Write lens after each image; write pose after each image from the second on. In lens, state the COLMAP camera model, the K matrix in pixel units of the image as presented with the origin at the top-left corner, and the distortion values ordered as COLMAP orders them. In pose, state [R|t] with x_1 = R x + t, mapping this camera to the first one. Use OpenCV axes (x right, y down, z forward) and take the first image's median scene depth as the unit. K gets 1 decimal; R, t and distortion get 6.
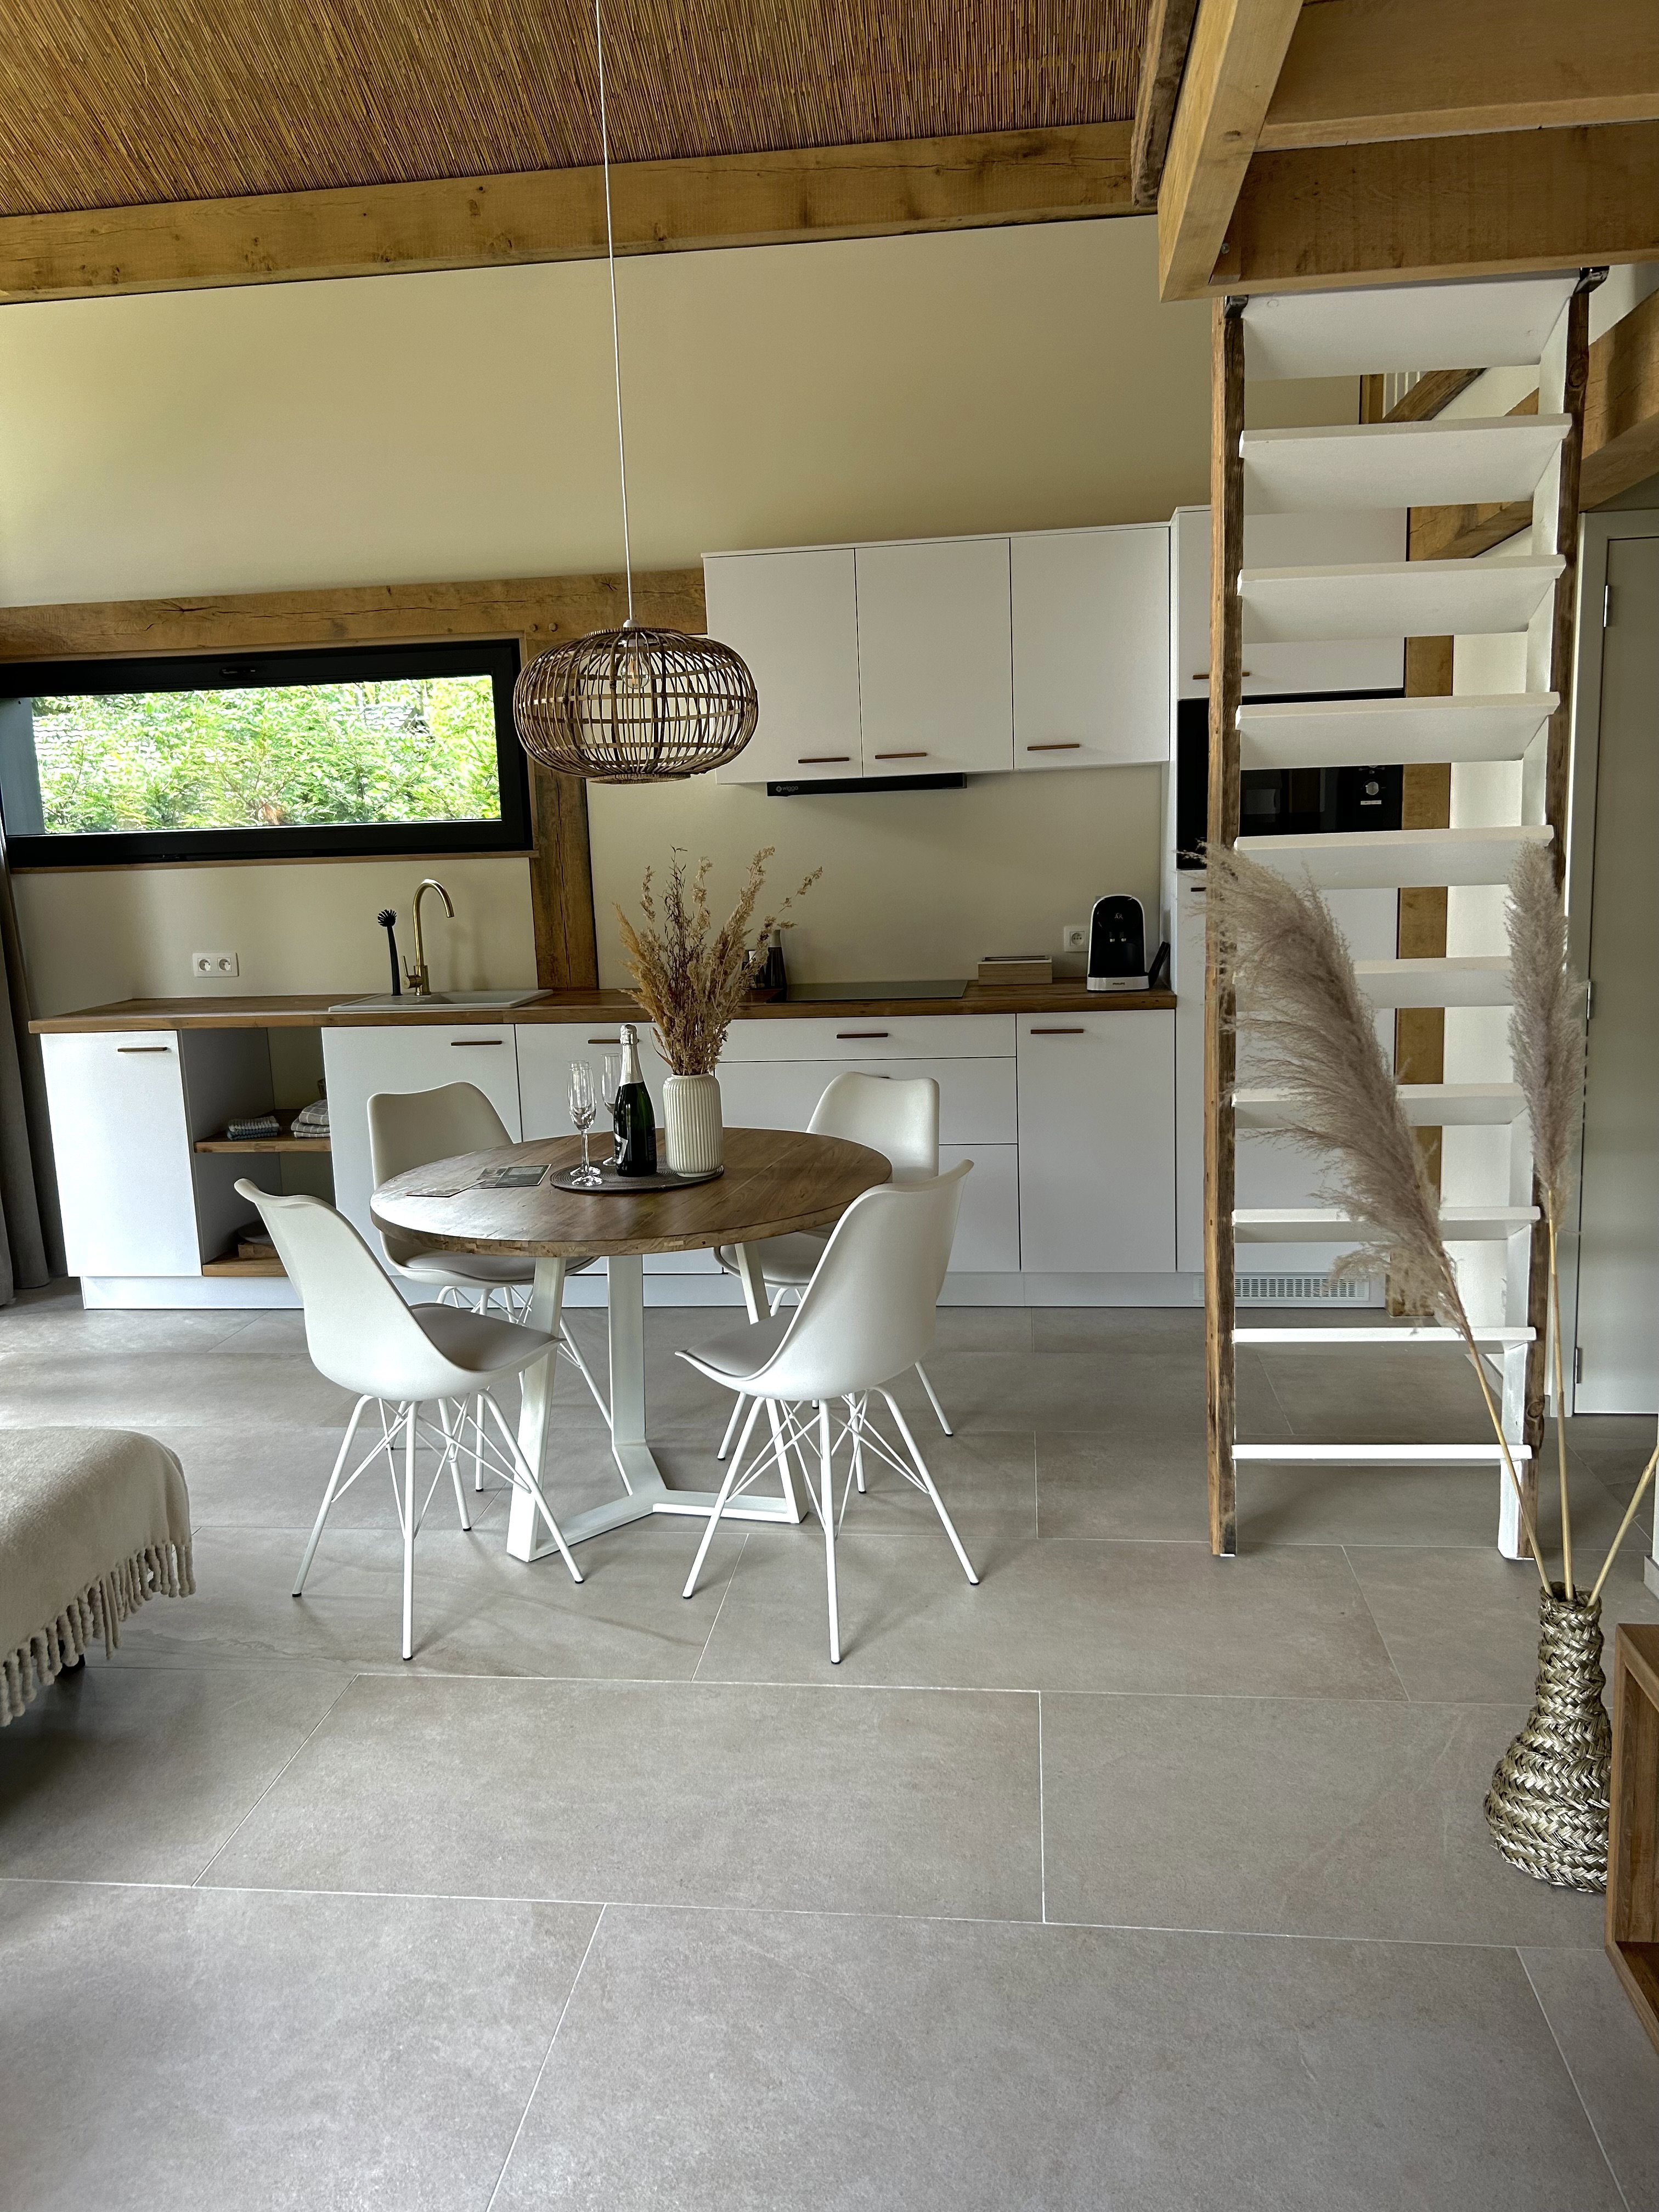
lens RADIAL K [[1658.5, 0, 824.9], [0, 1658.5, 1113.2], [0, 0, 1]] dist [-0.003539, -0.003808]
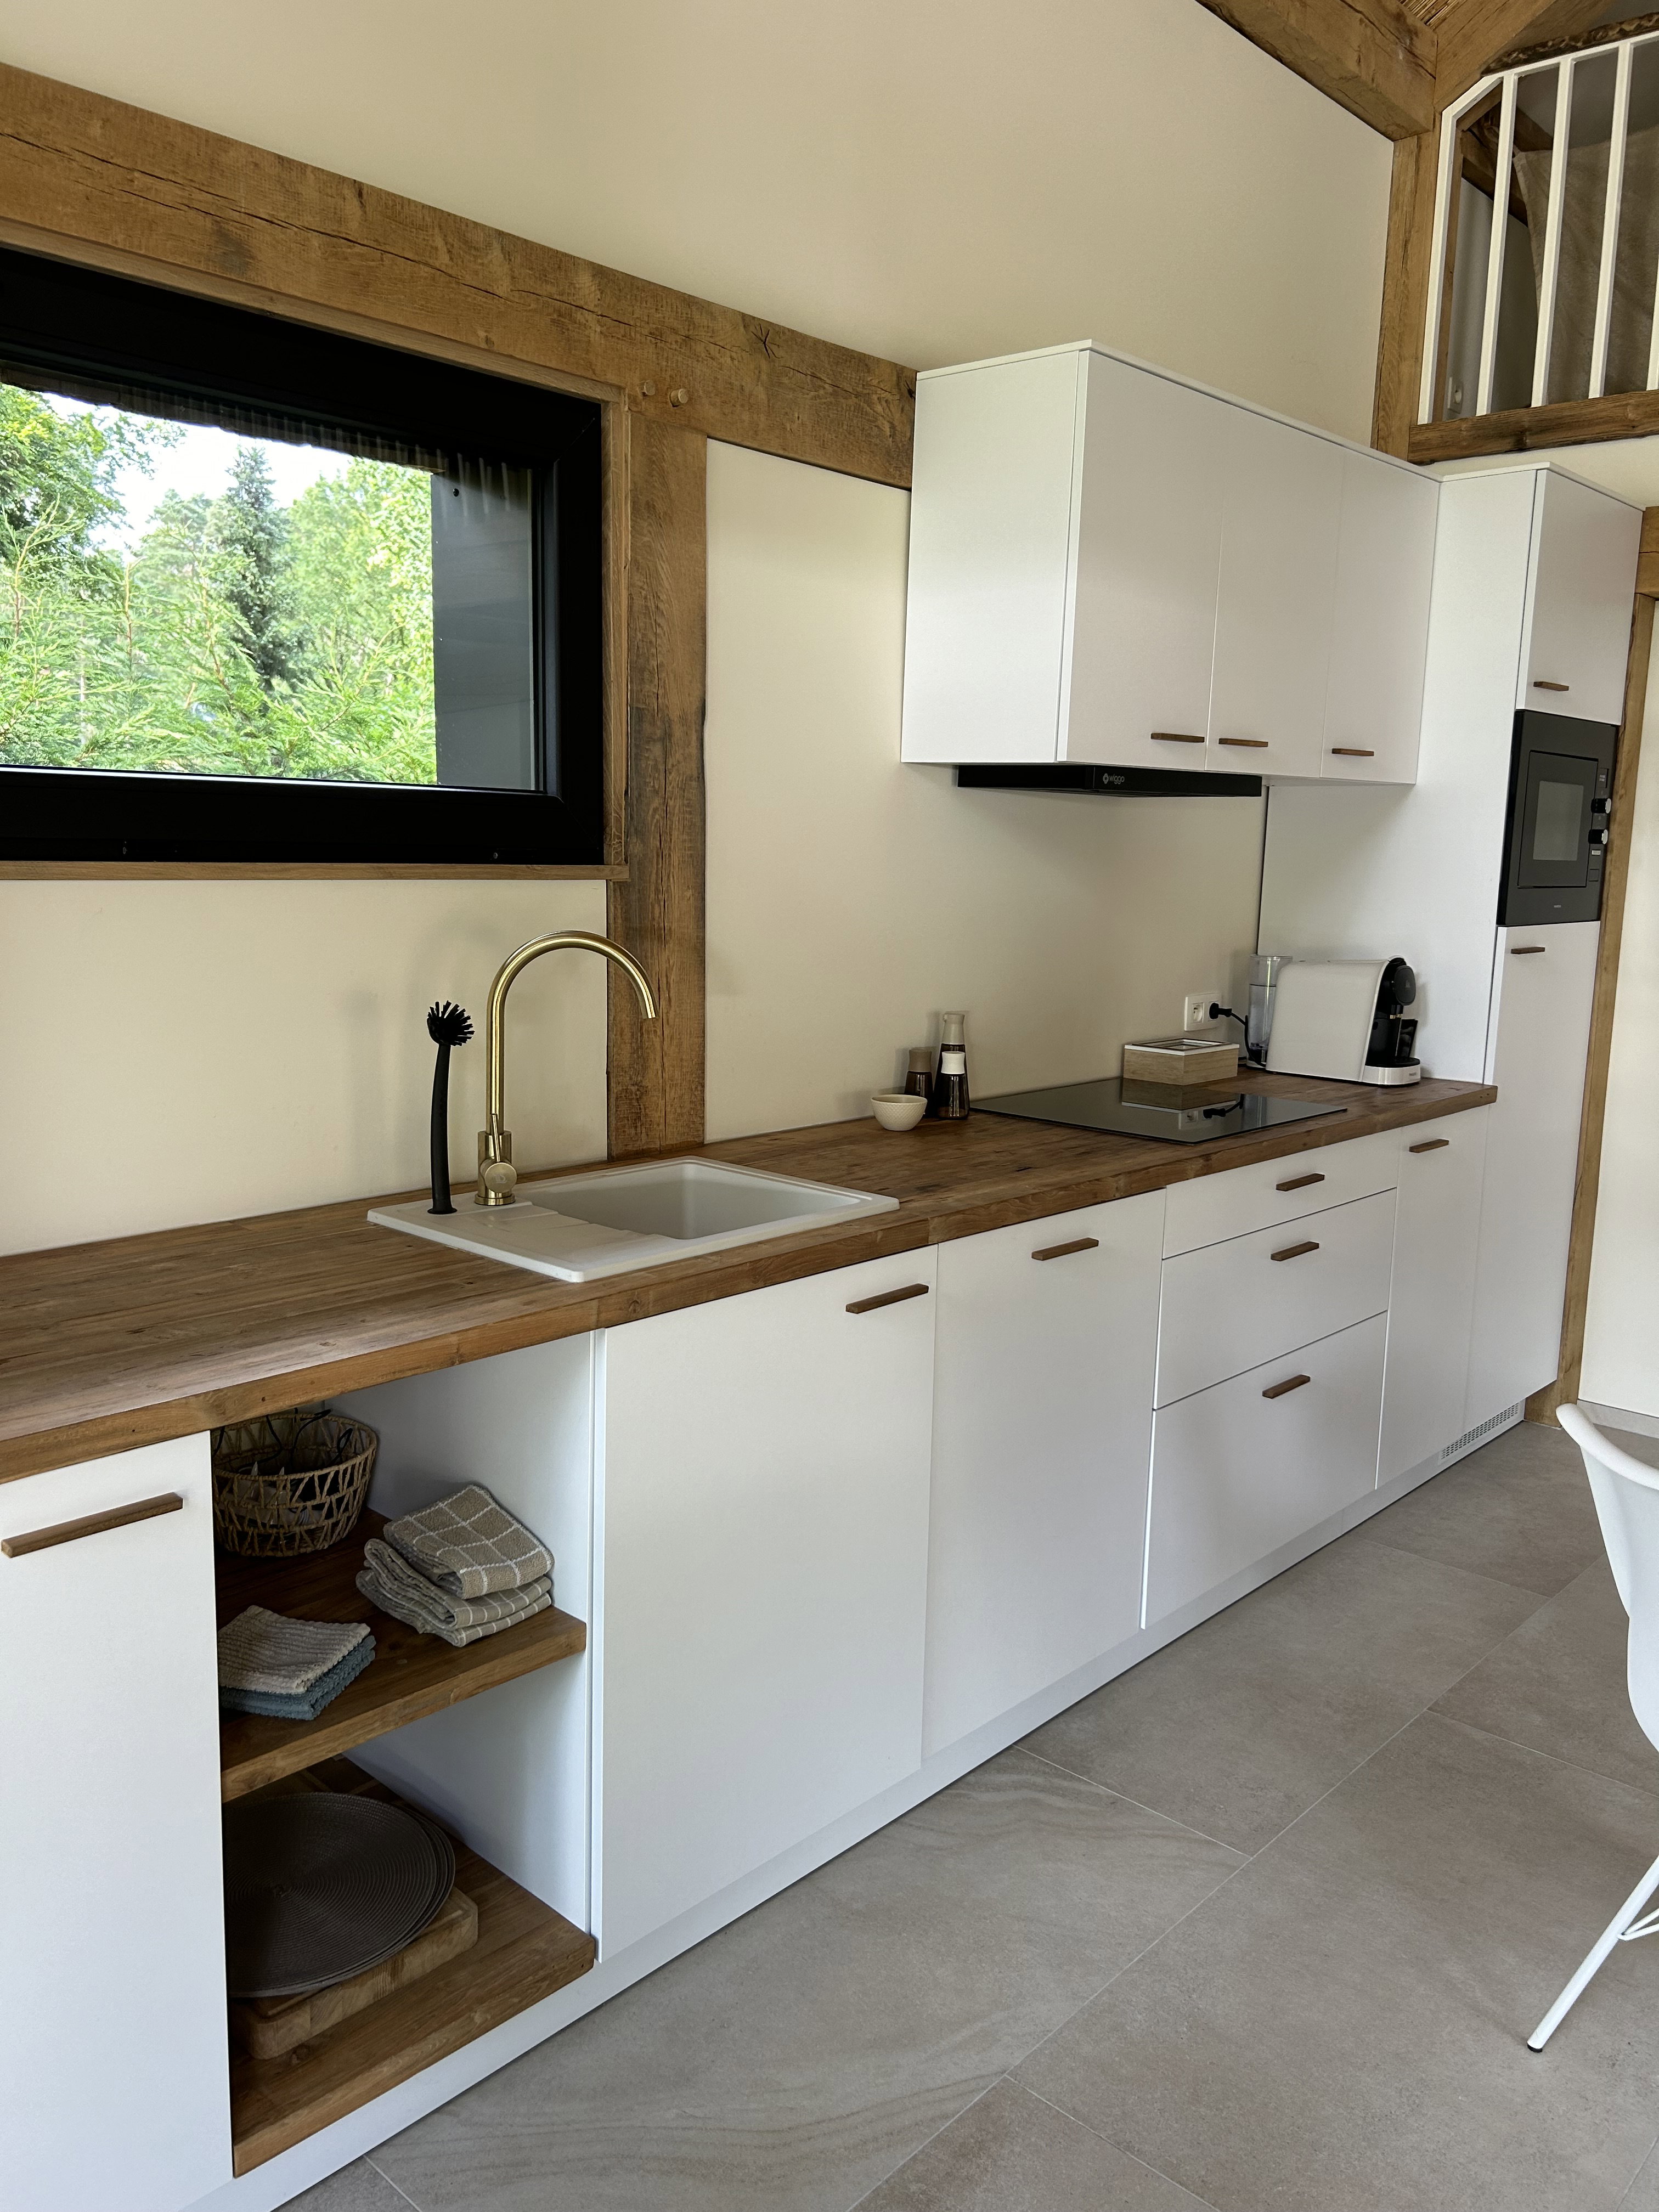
lens RADIAL K [[1658.5, 0, 828.2], [0, 1658.5, 1095.9], [0, 0, 1]] dist [-0.003539, -0.003808]
pose [[0.591953, -0.074527, 0.802520, -0.528278], [0.094898, 0.995234, 0.022426, -0.099559], [-0.800366, 0.062883, 0.596204, 0.686876]]
